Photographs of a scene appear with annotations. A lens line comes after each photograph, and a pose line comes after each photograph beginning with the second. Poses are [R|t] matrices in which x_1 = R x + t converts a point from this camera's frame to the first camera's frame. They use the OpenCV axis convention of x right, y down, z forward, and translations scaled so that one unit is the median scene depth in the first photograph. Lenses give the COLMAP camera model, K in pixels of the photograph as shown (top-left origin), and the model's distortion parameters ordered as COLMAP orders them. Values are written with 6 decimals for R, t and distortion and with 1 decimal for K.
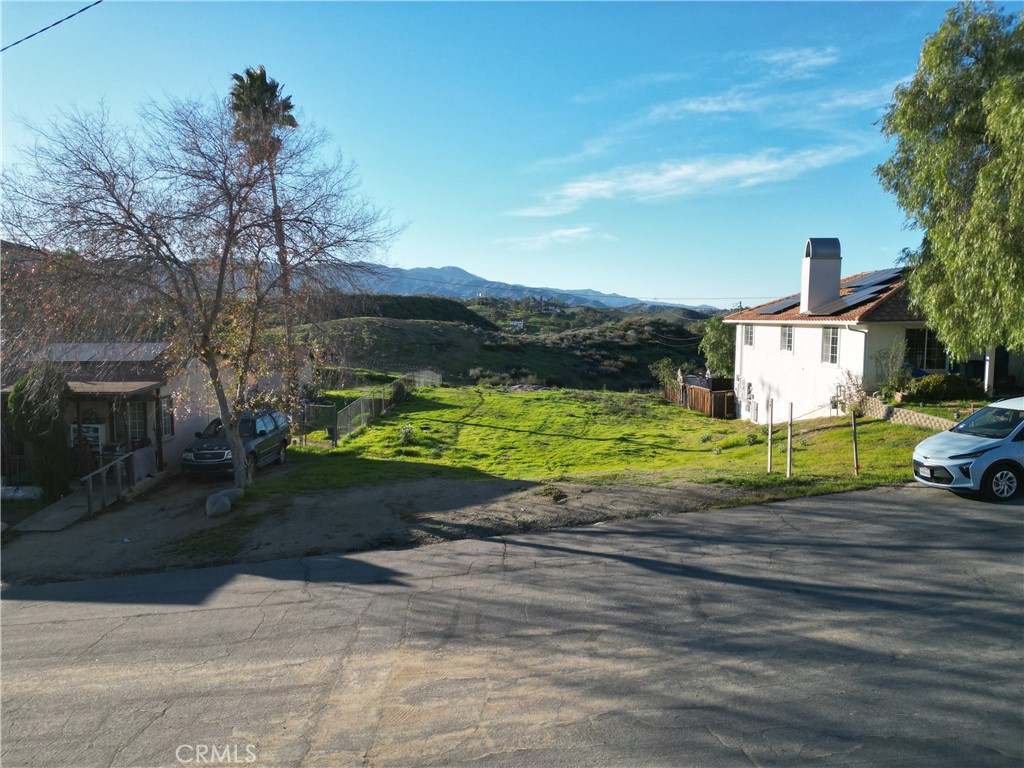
lens RADIAL K [[719.0, 0, 512.4], [0, 719.0, 369.8], [0, 0, 1]] dist [0.075068, -0.079339]
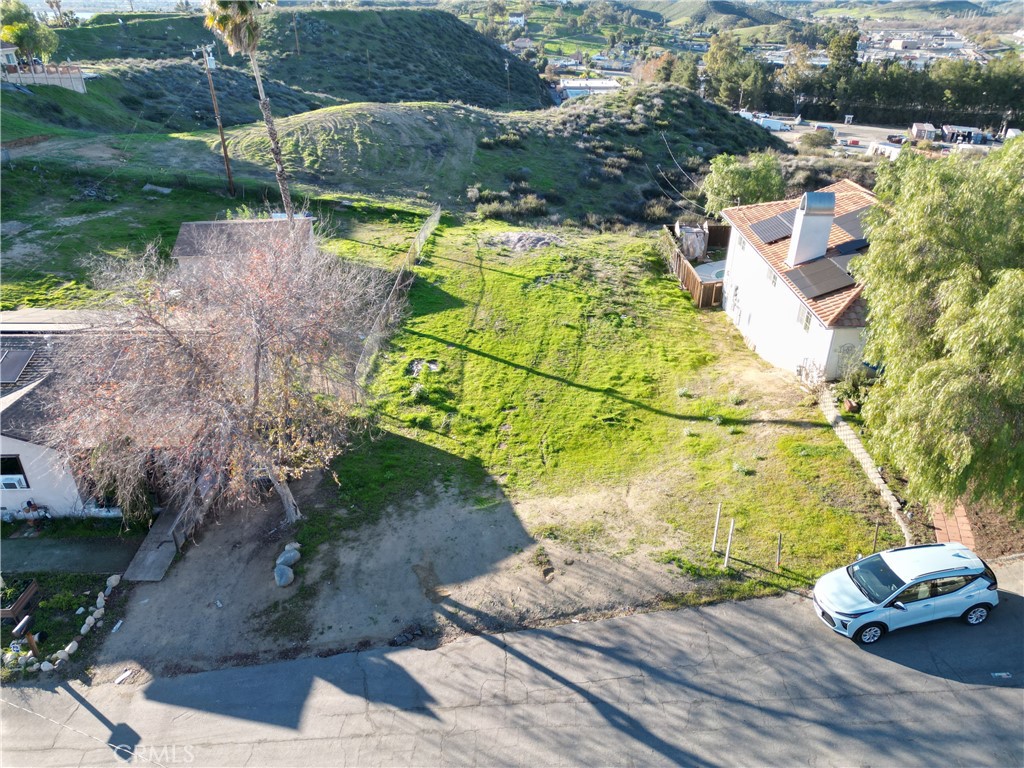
lens RADIAL K [[721.8, 0, 512.0], [0, 721.8, 384.0], [0, 0, 1]] dist [0.075663, -0.077280]
pose [[1.000000, -0.000644, -0.000379, 0.001671], [0.000741, 0.917004, 0.398878, -0.487694], [0.000090, -0.398879, 0.917004, -0.040749]]
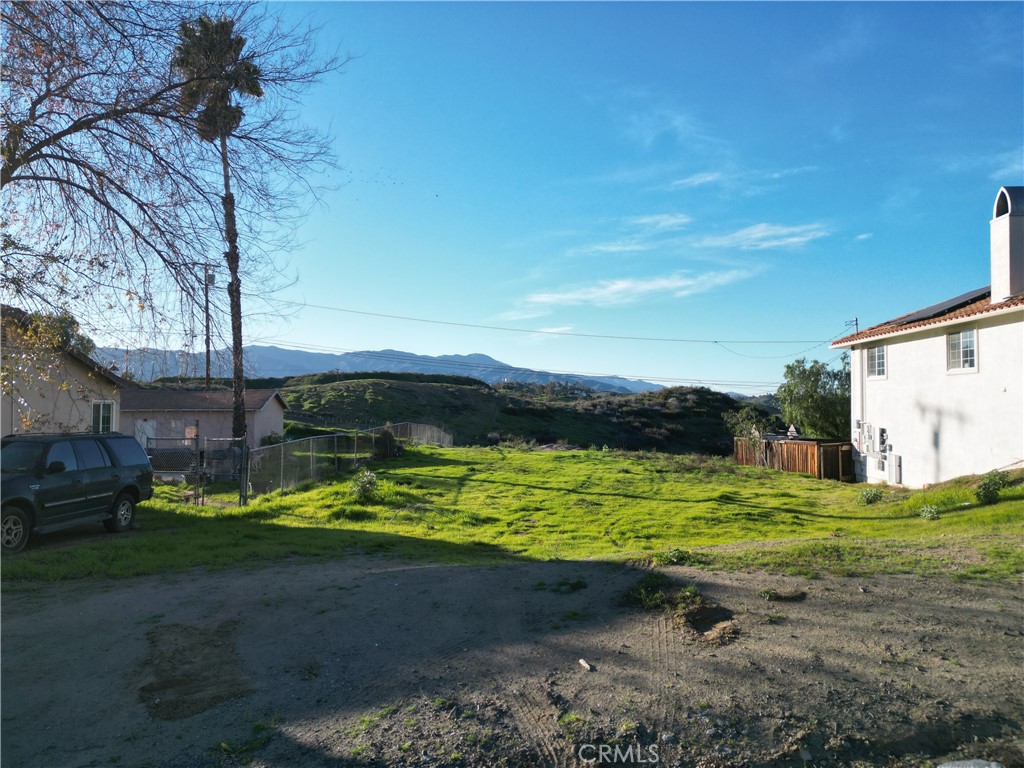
lens RADIAL K [[719.0, 0, 512.4], [0, 719.0, 369.8], [0, 0, 1]] dist [0.075068, -0.079339]
pose [[0.999373, -0.000128, -0.035398, -0.002449], [-0.004089, 0.992881, -0.119037, 0.084585], [0.035161, 0.119107, 0.992259, 0.521708]]
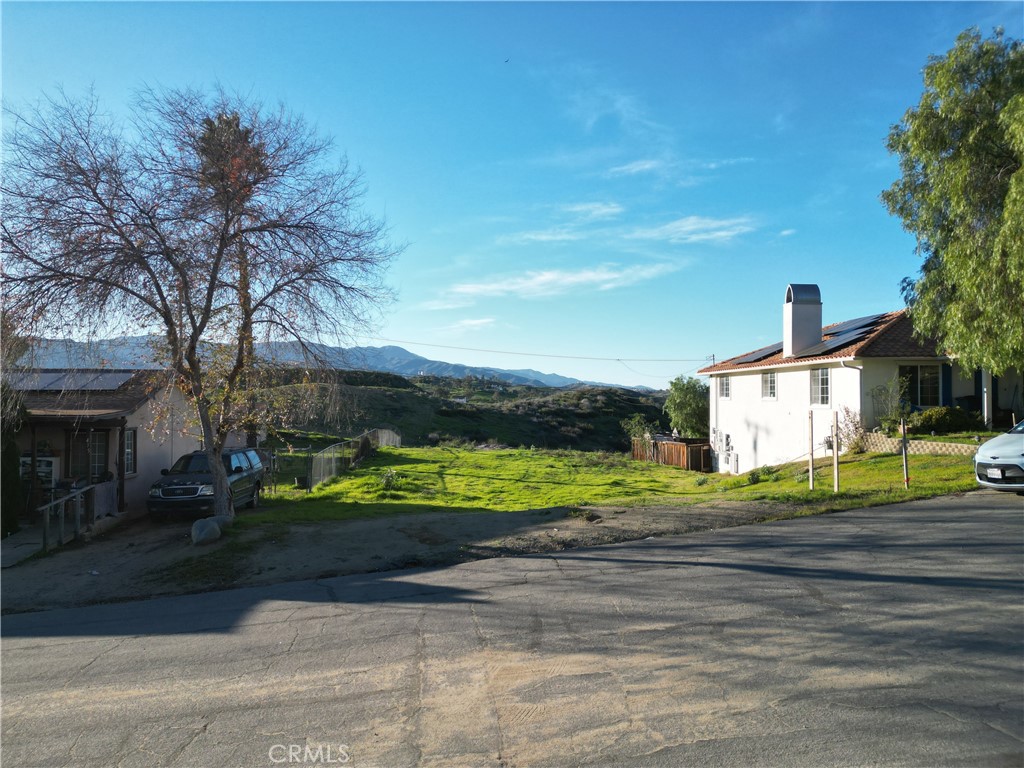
lens RADIAL K [[719.0, 0, 512.4], [0, 719.0, 369.8], [0, 0, 1]] dist [0.075068, -0.079339]
pose [[0.996643, 0.006018, 0.081649, -0.083983], [0.002973, 0.993978, -0.109543, 0.068404], [-0.081817, 0.109418, 0.990623, 0.063721]]
